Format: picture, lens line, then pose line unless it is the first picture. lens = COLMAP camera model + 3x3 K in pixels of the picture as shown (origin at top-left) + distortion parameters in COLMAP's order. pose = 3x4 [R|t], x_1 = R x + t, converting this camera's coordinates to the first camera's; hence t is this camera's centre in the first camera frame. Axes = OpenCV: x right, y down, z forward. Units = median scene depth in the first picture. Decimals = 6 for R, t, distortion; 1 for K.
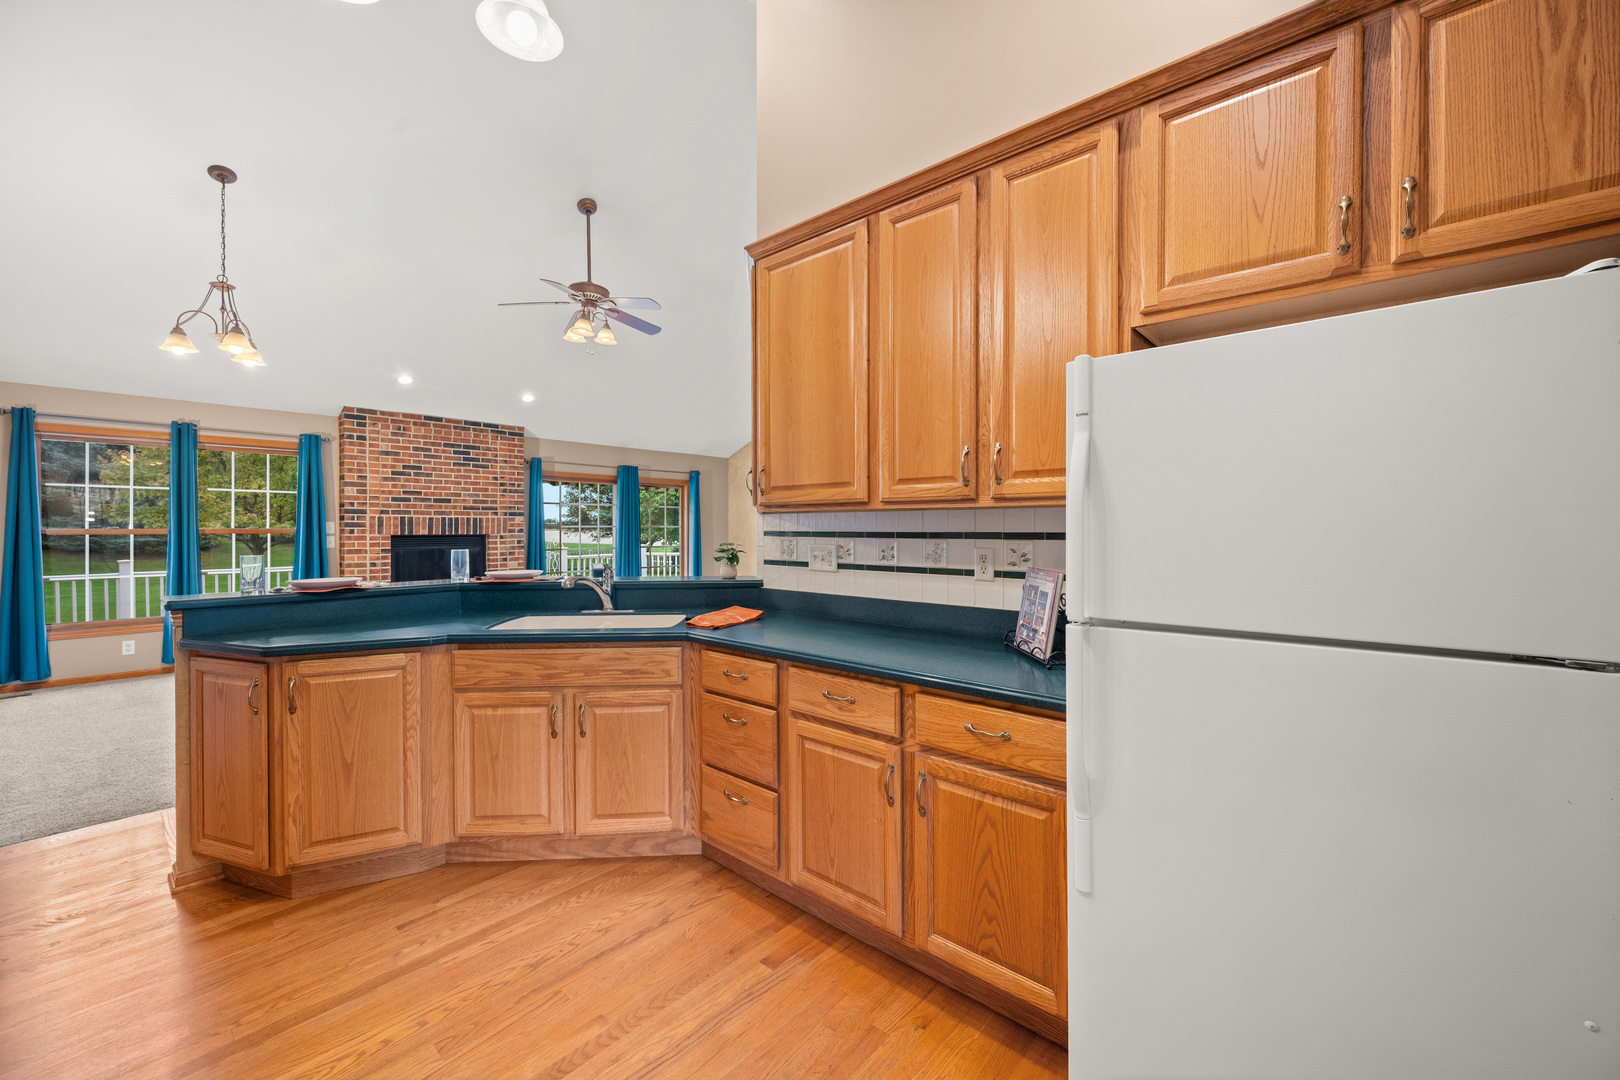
lens RADIAL K [[638.2, 0, 818.8], [0, 638.2, 530.1], [0, 0, 1]] dist [-0.003321, 0.001289]
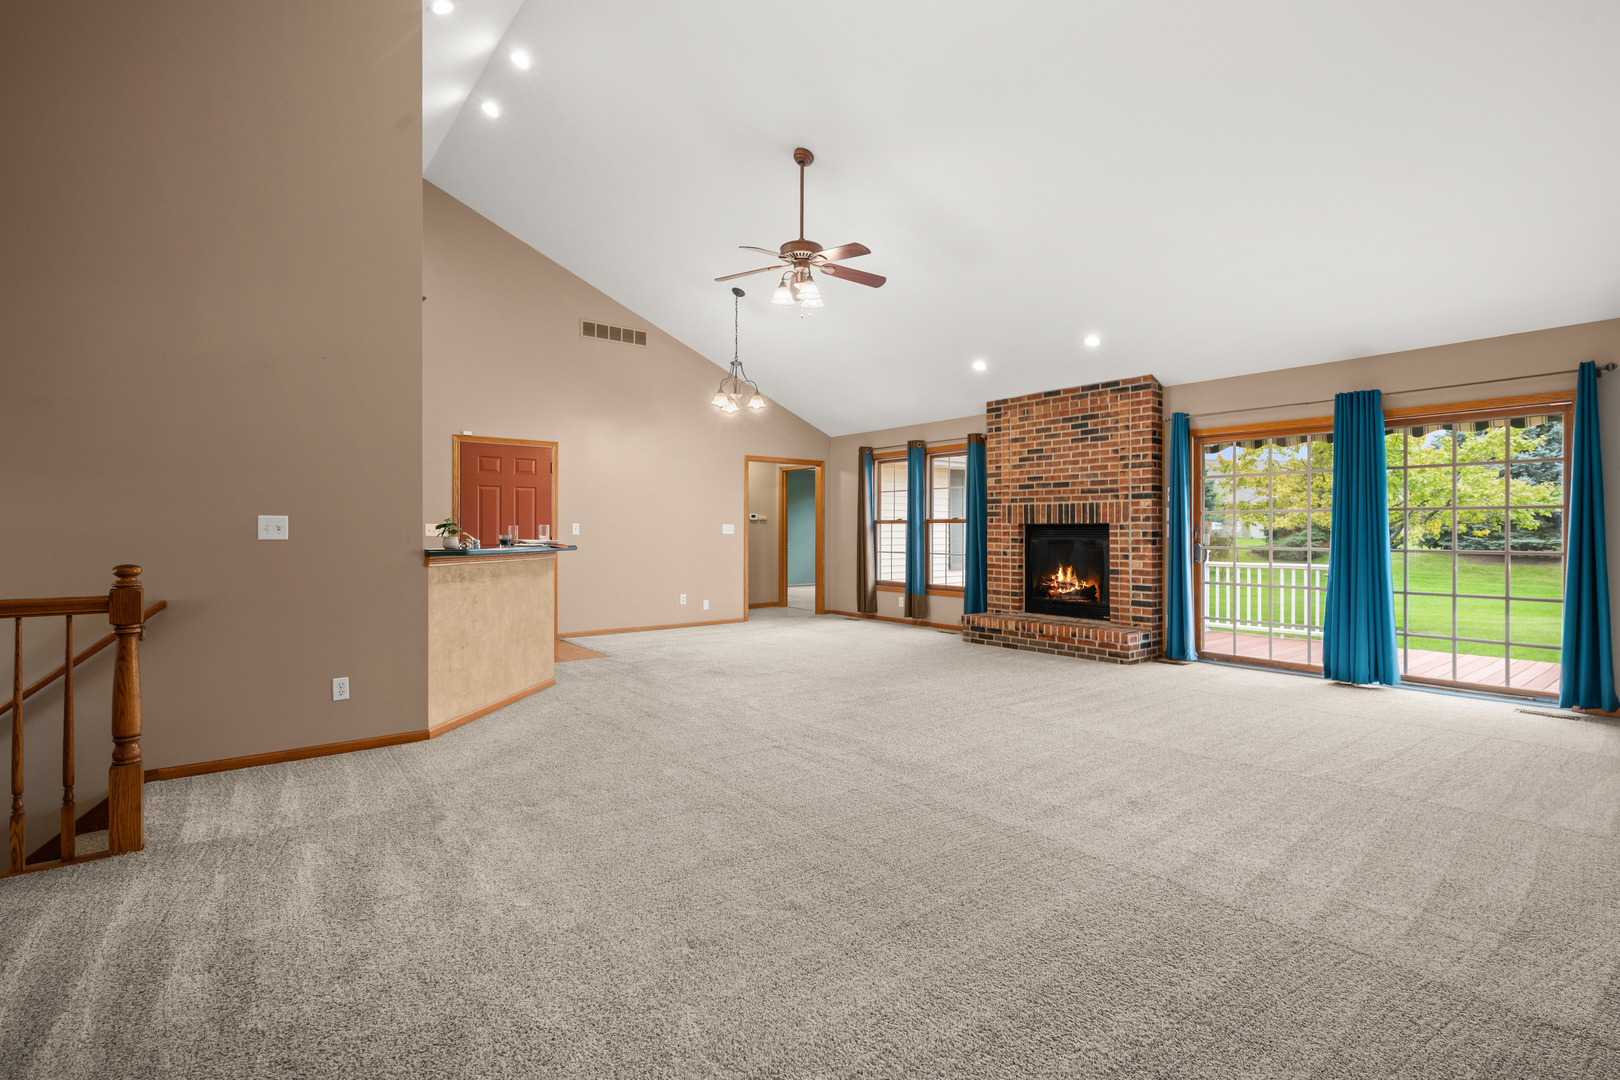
lens RADIAL K [[767.0, 0, 812.8], [0, 767.0, 530.7], [0, 0, 1]] dist [-0.000674, 0.000000]
pose [[-0.201224, 0.002219, -0.979543, 0.505819], [-0.004102, 0.999987, 0.003108, 0.014823], [0.979537, 0.004644, -0.201212, 0.877501]]
